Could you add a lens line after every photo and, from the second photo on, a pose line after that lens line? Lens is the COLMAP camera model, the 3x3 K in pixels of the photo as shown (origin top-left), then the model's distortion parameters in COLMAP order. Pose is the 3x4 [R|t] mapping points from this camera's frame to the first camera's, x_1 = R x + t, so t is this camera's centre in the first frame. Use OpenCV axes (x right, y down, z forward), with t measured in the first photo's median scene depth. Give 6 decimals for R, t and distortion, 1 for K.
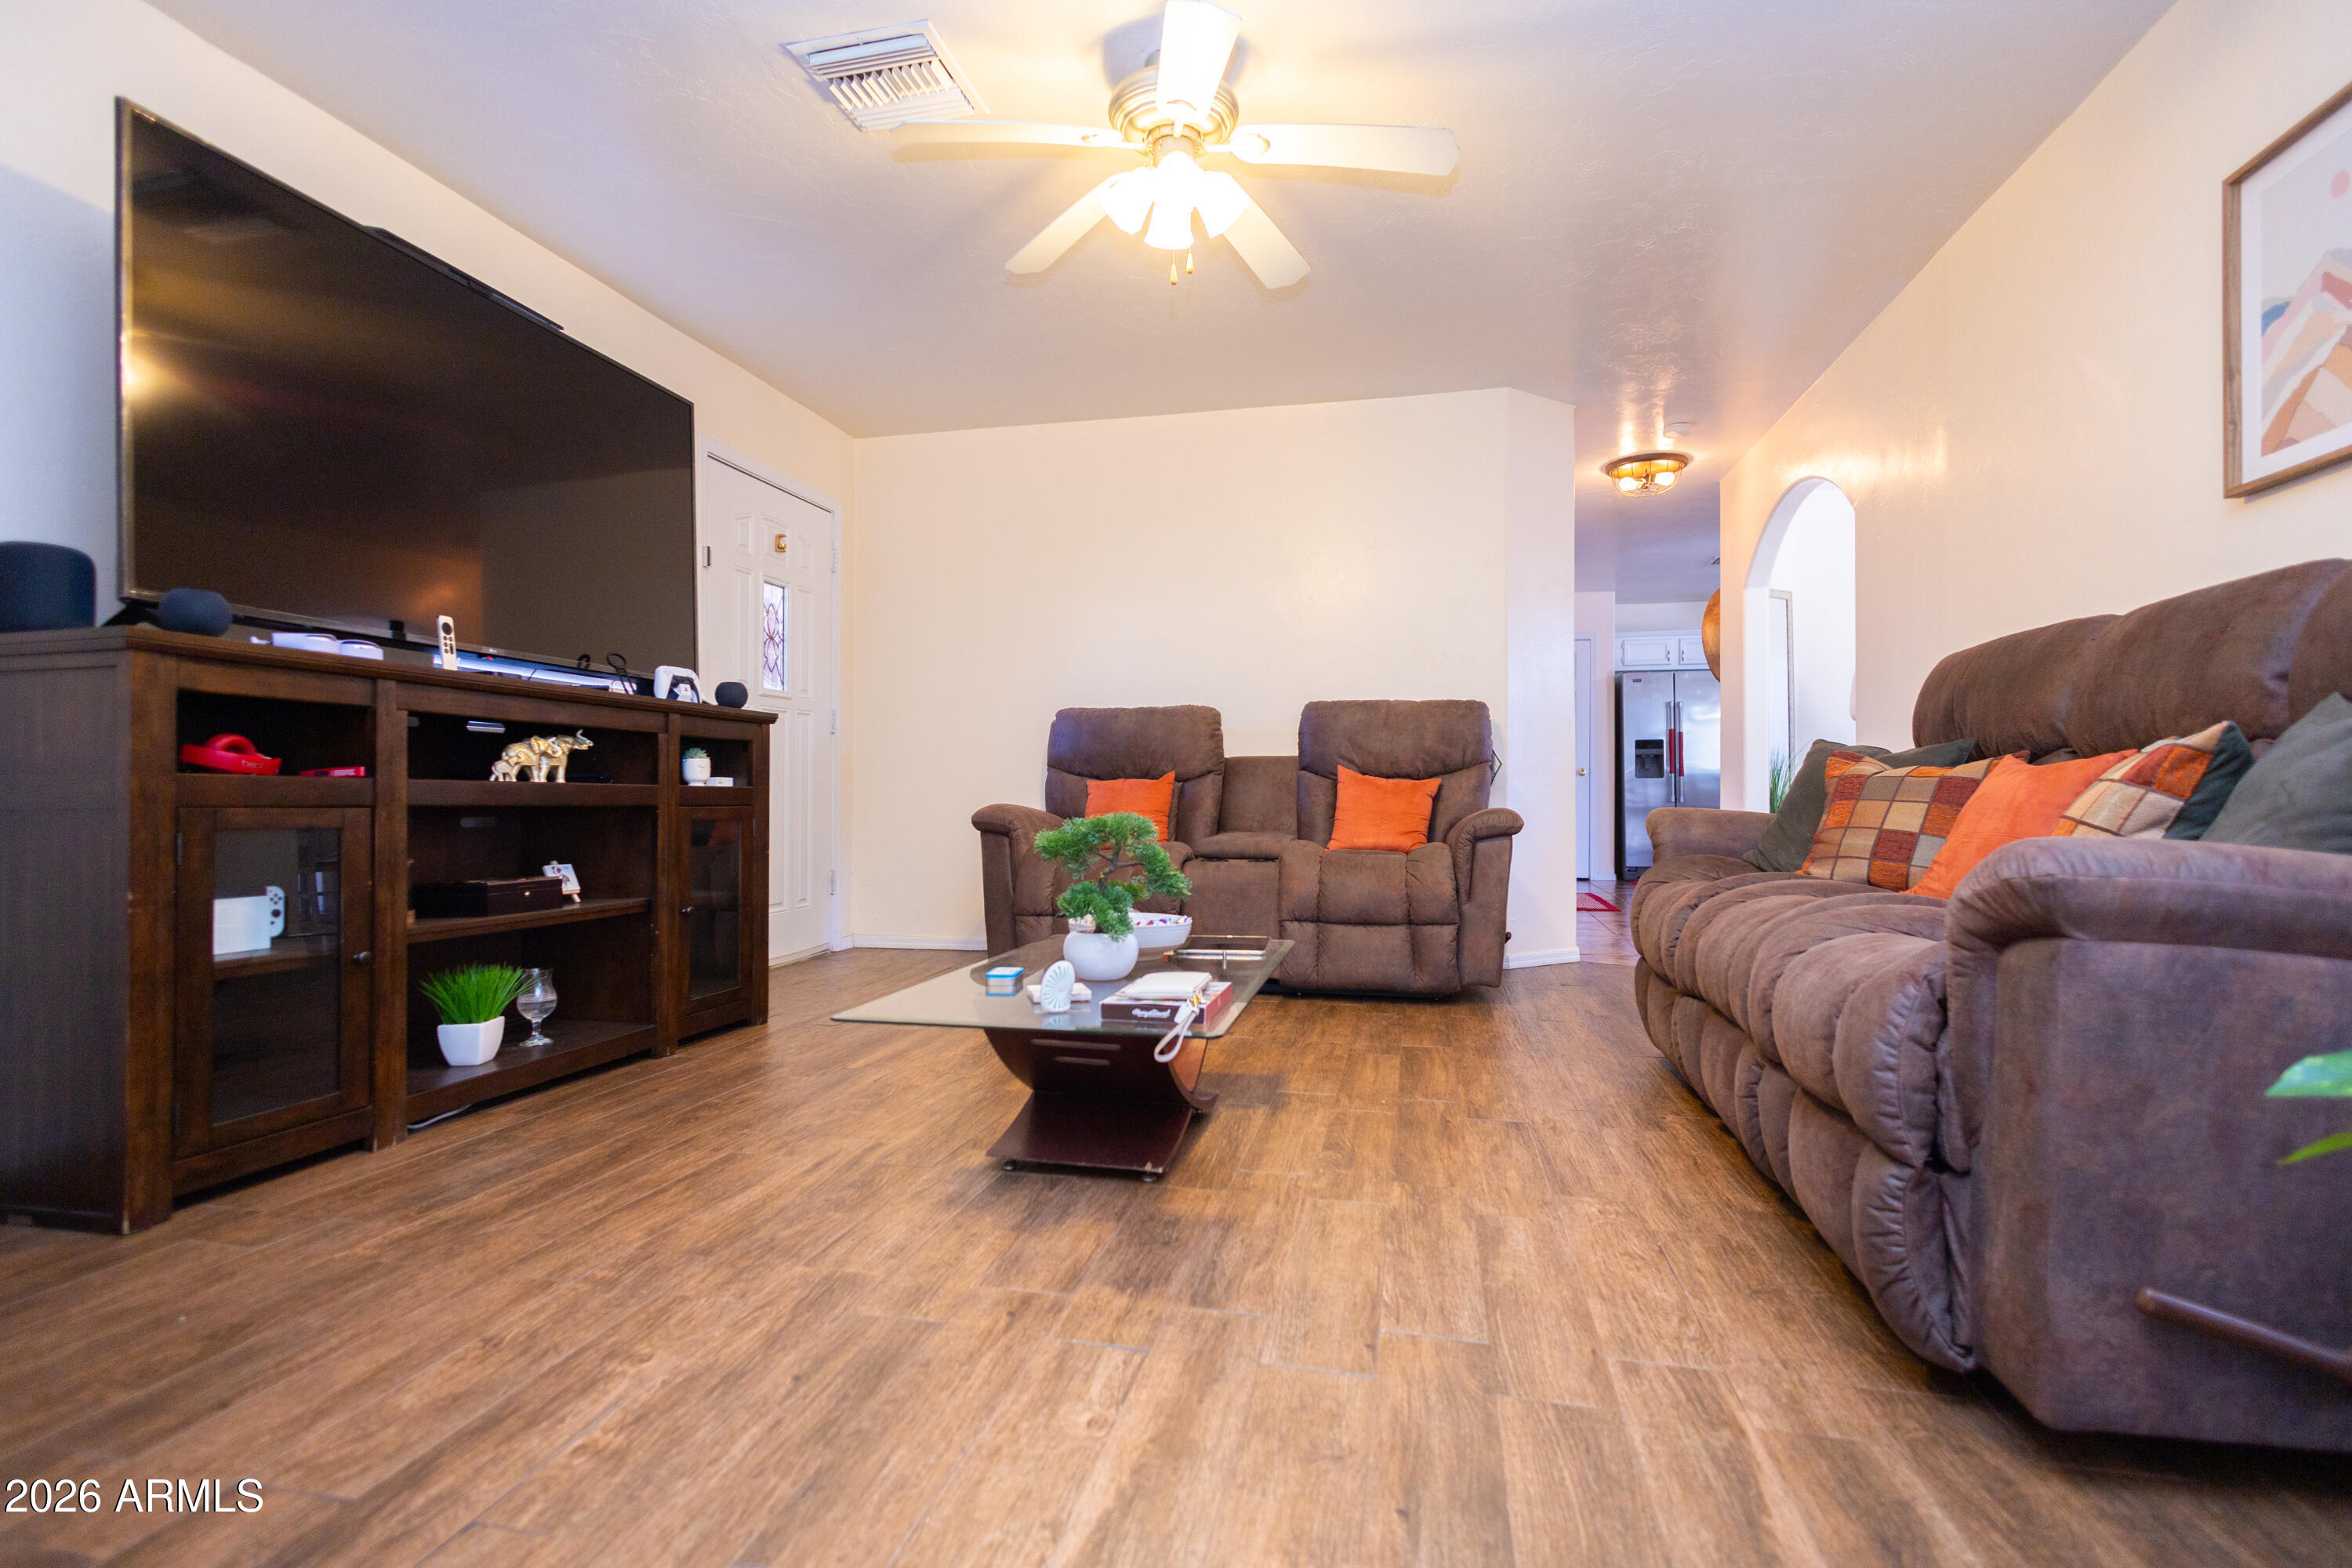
lens RADIAL K [[1085.0, 0, 1176.0], [0, 1085.0, 784.0], [0, 0, 1]] dist [0.013448, -0.005978]
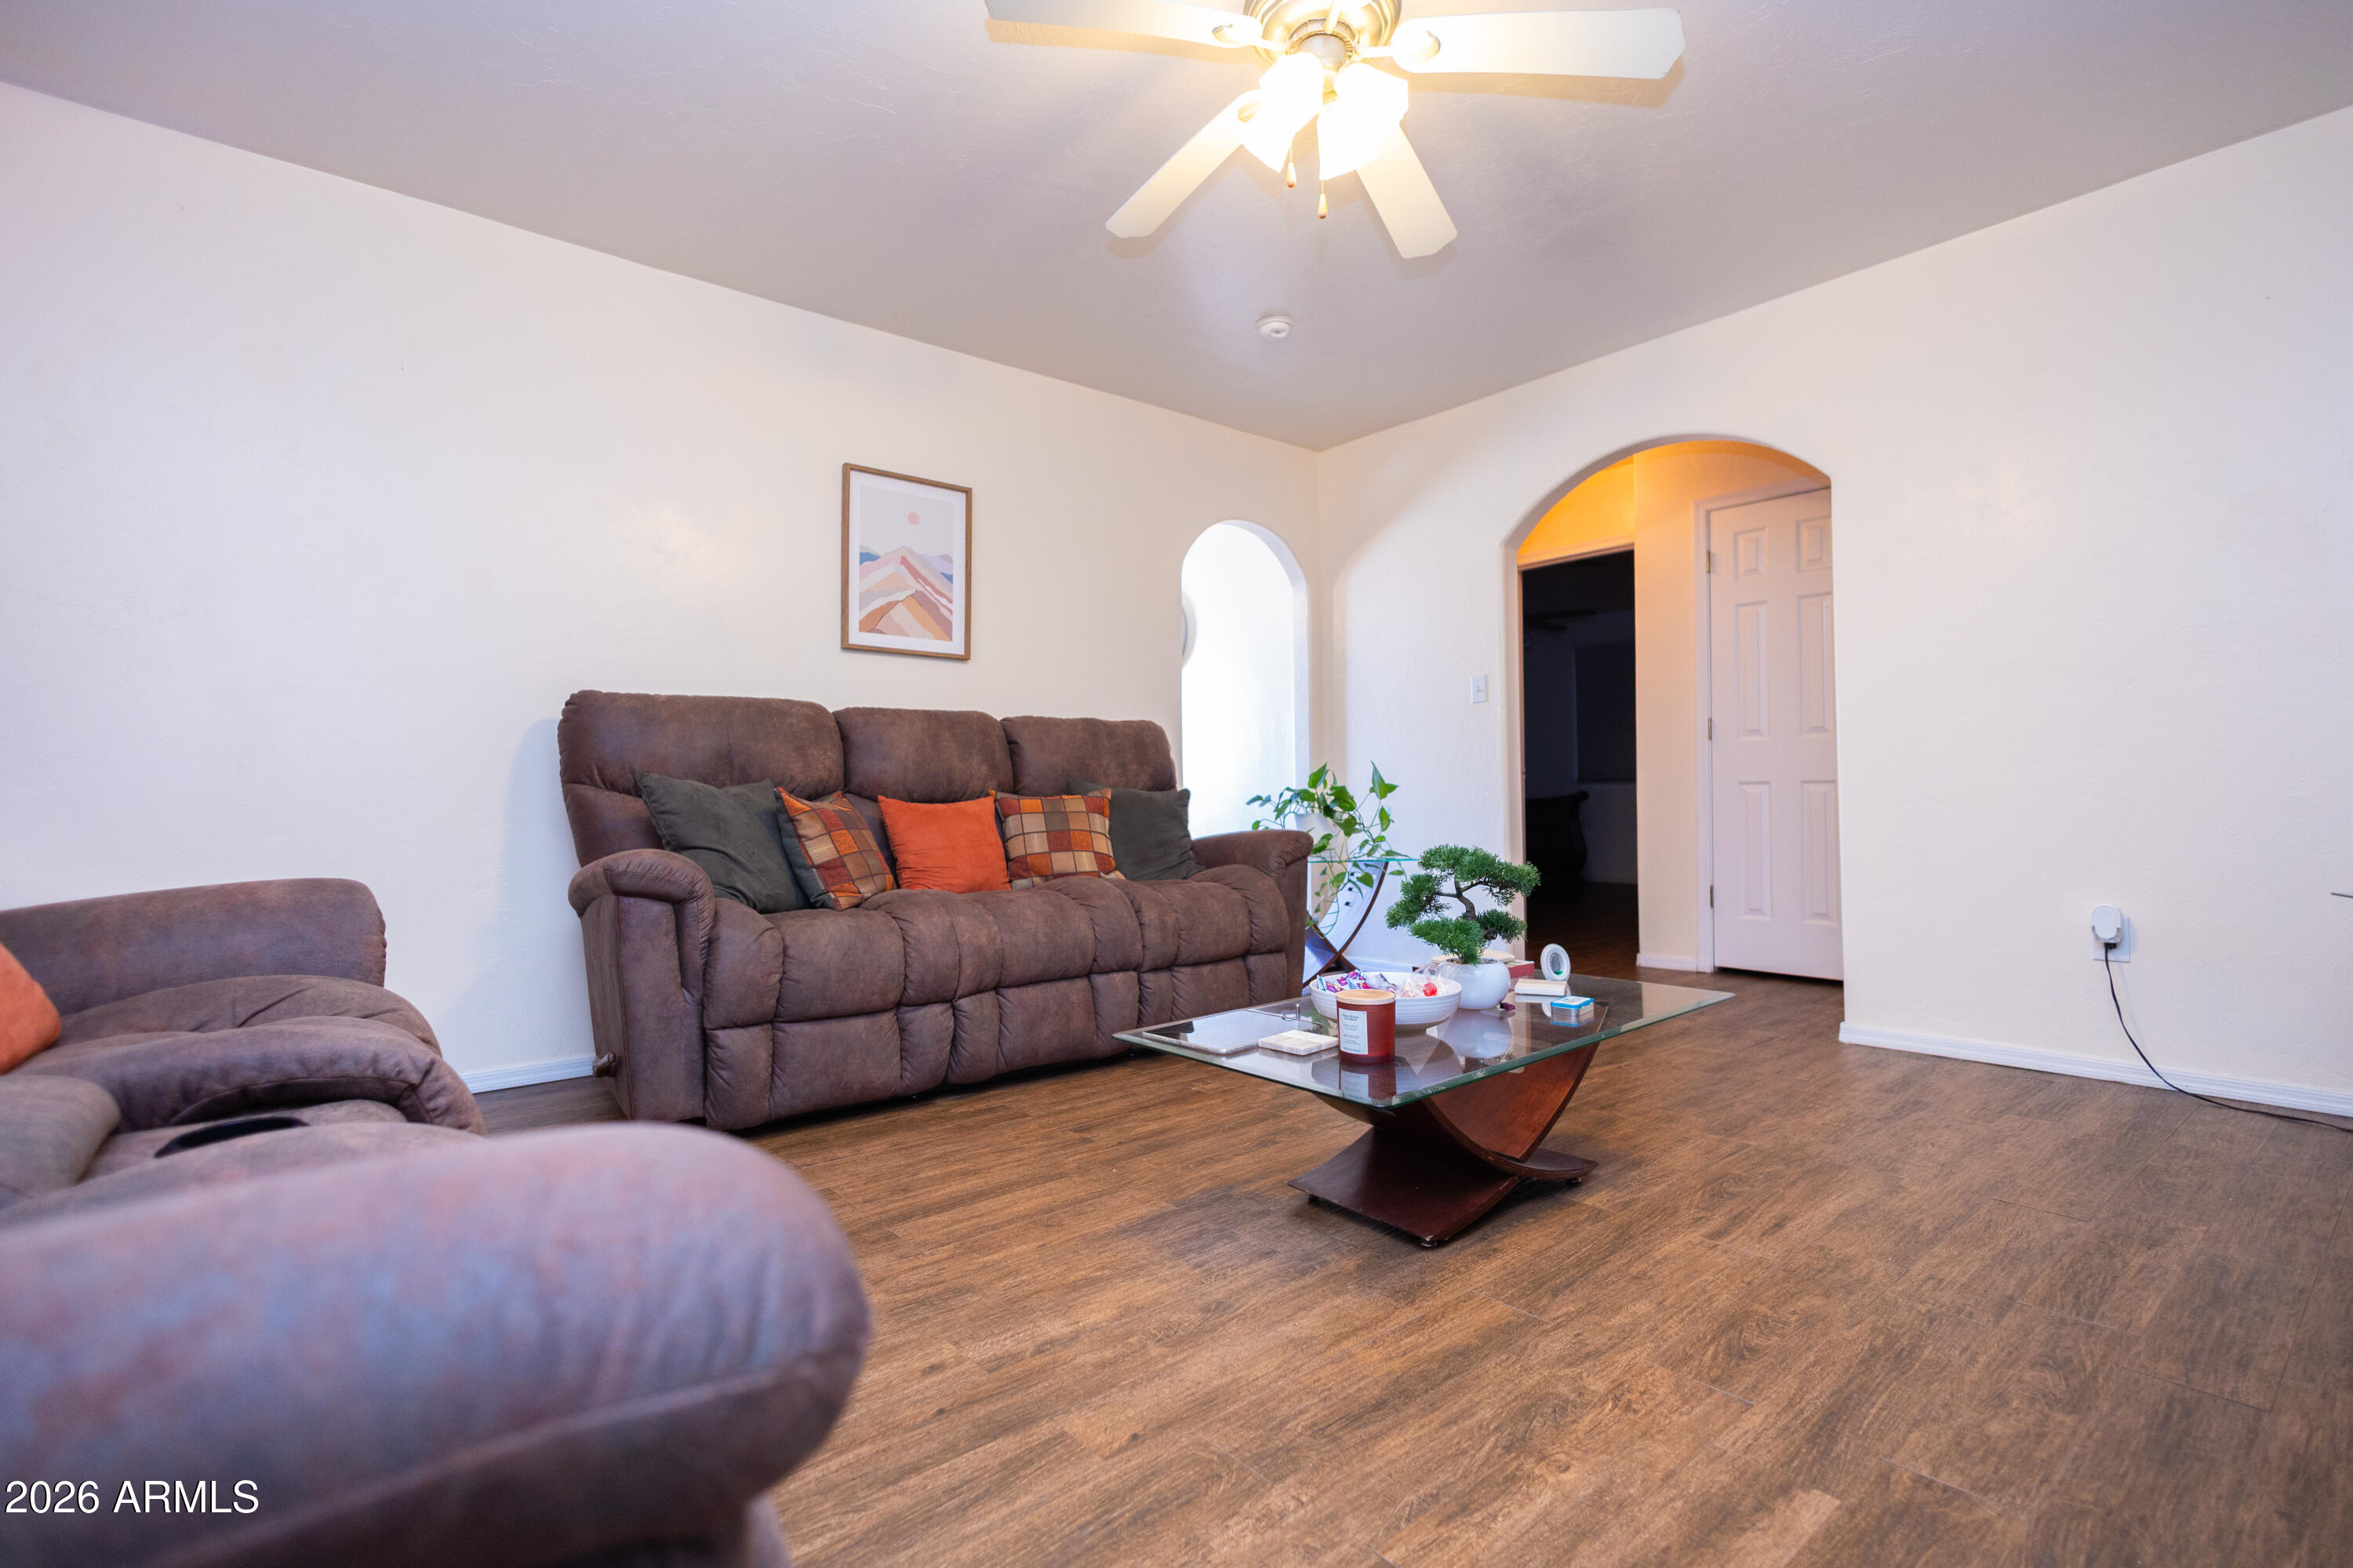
lens RADIAL K [[1113.9, 0, 1167.8], [0, 1113.9, 783.5], [0, 0, 1]] dist [0.012935, -0.006578]
pose [[-0.787744, 0.015485, 0.615808, -0.503055], [0.004005, 0.999792, -0.020017, -0.011990], [-0.615989, -0.013302, -0.787642, 2.044704]]
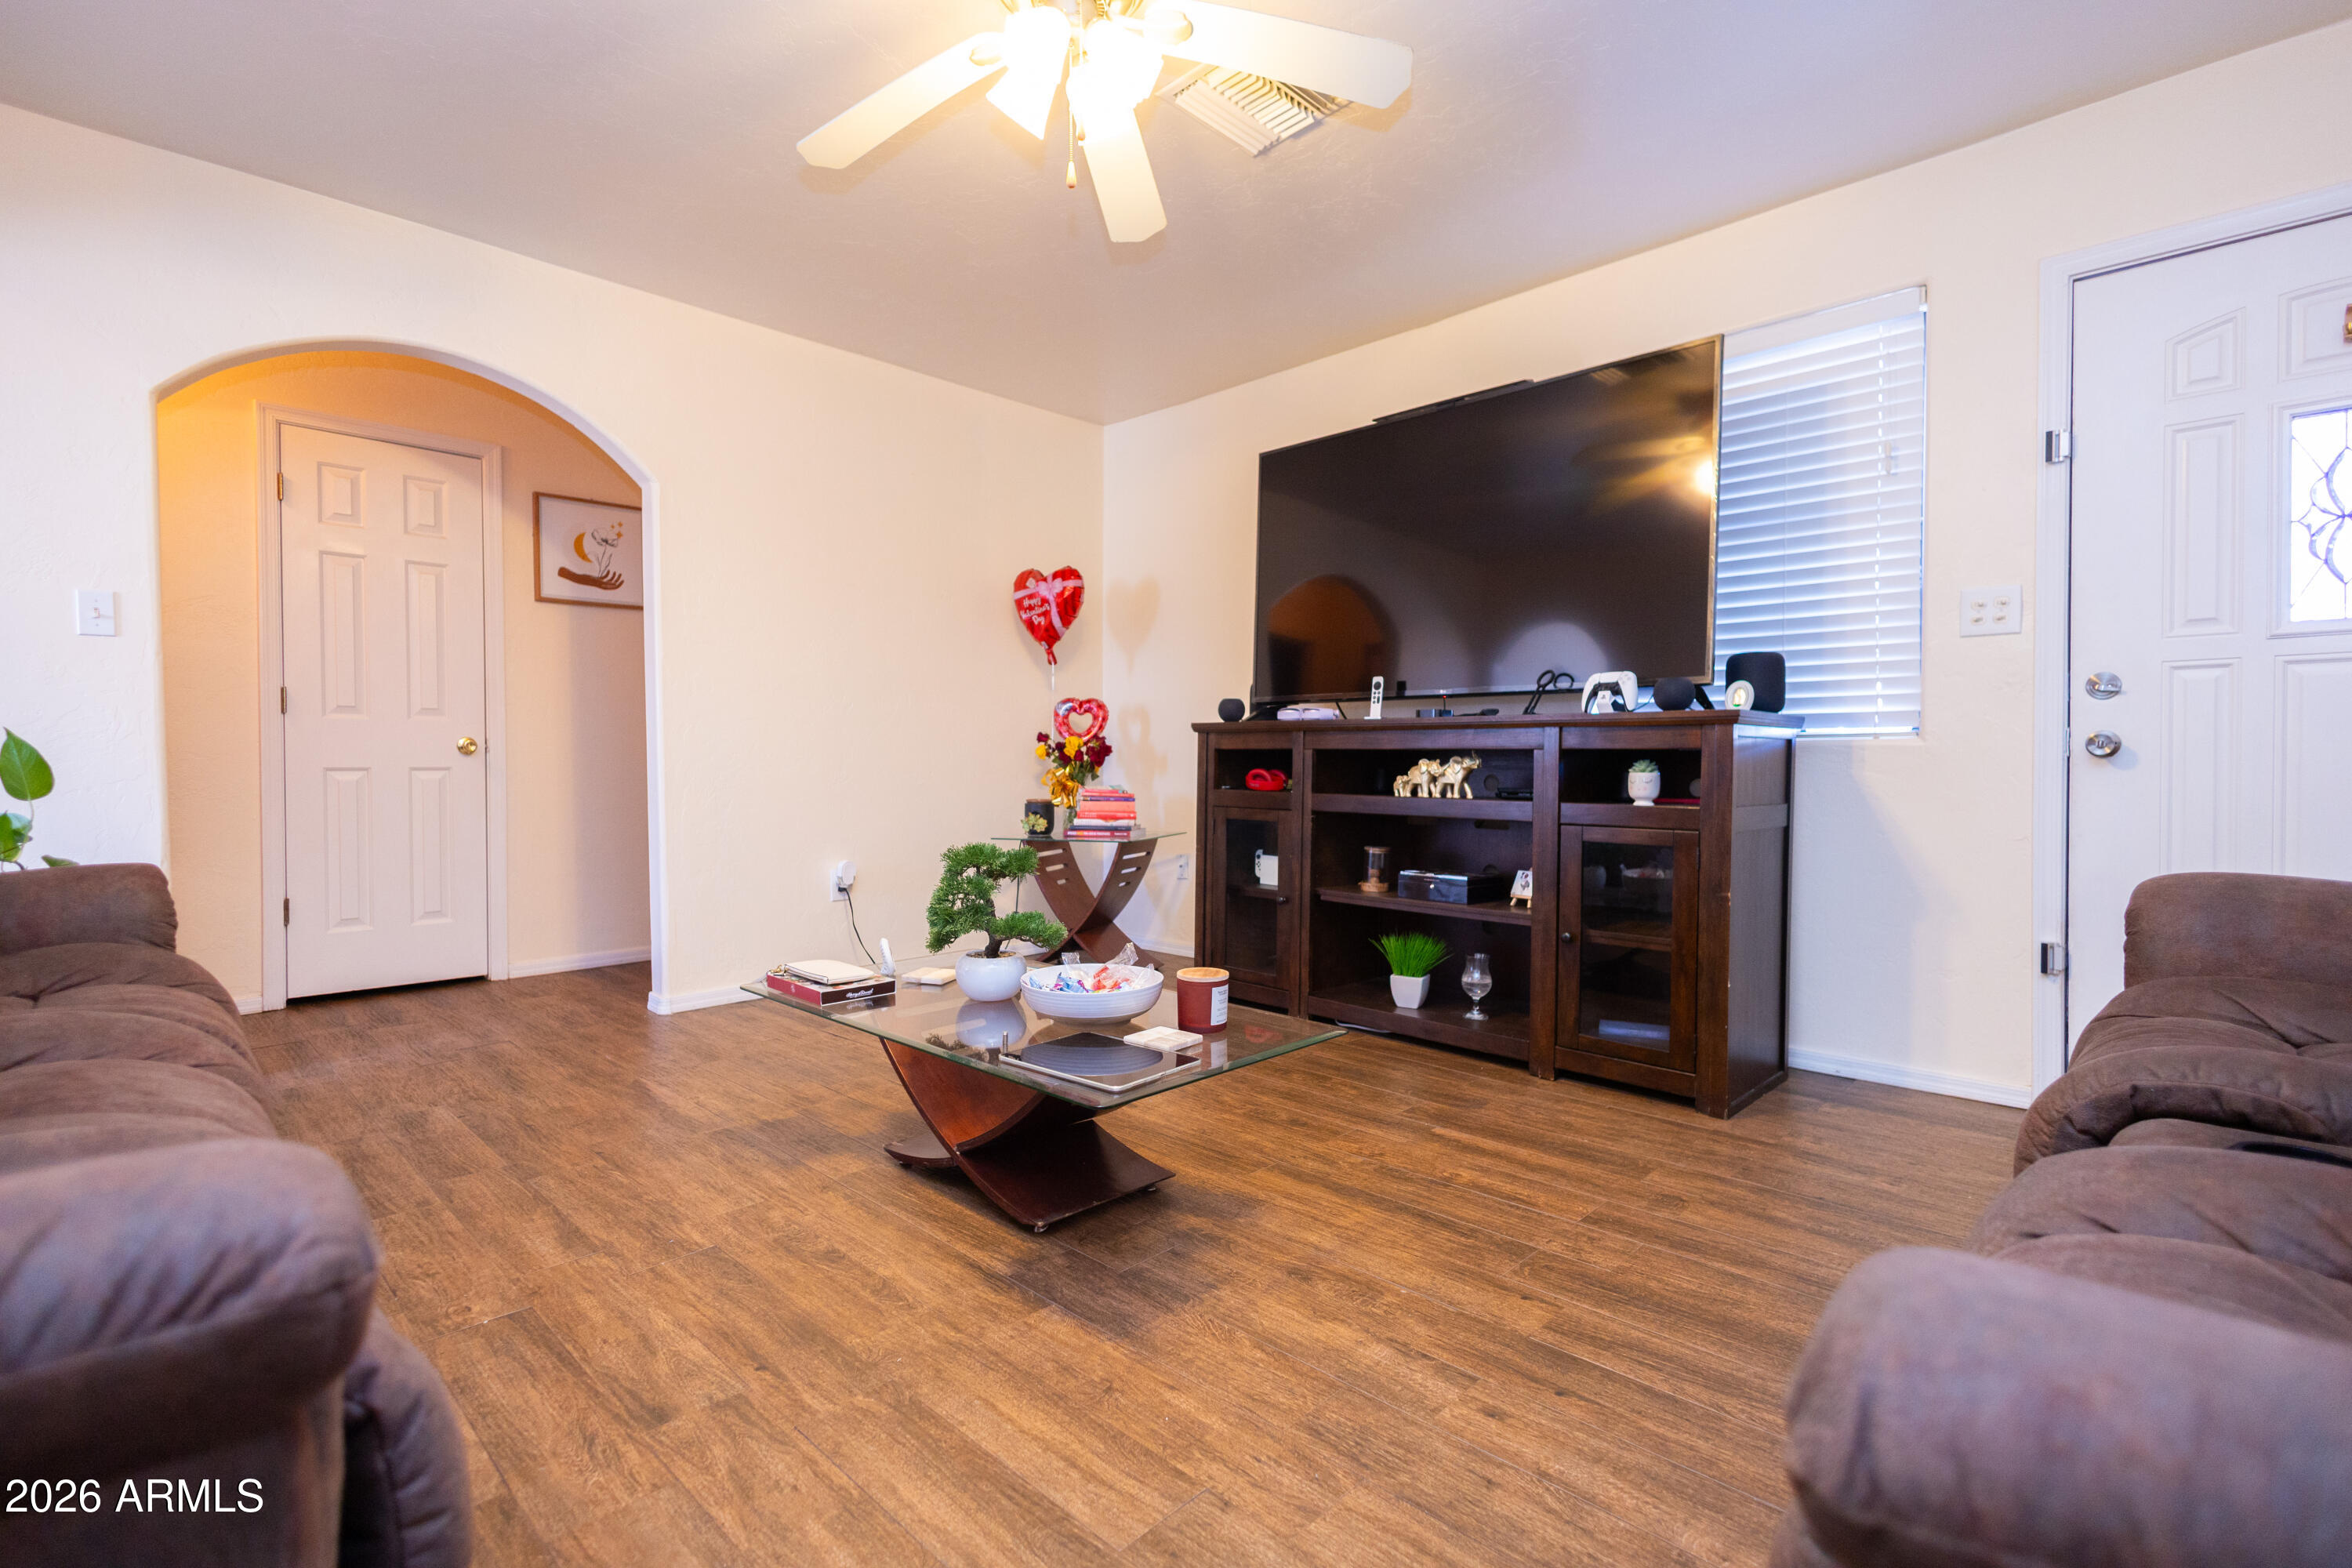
lens RADIAL K [[1078.2, 0, 1195.0], [0, 1078.2, 793.8], [0, 0, 1]] dist [0.010516, -0.001065]
pose [[-0.512784, 0.024088, -0.858180, 0.741713], [0.006599, 0.999687, 0.024117, -0.046181], [0.858492, 0.006704, -0.512783, 1.739022]]
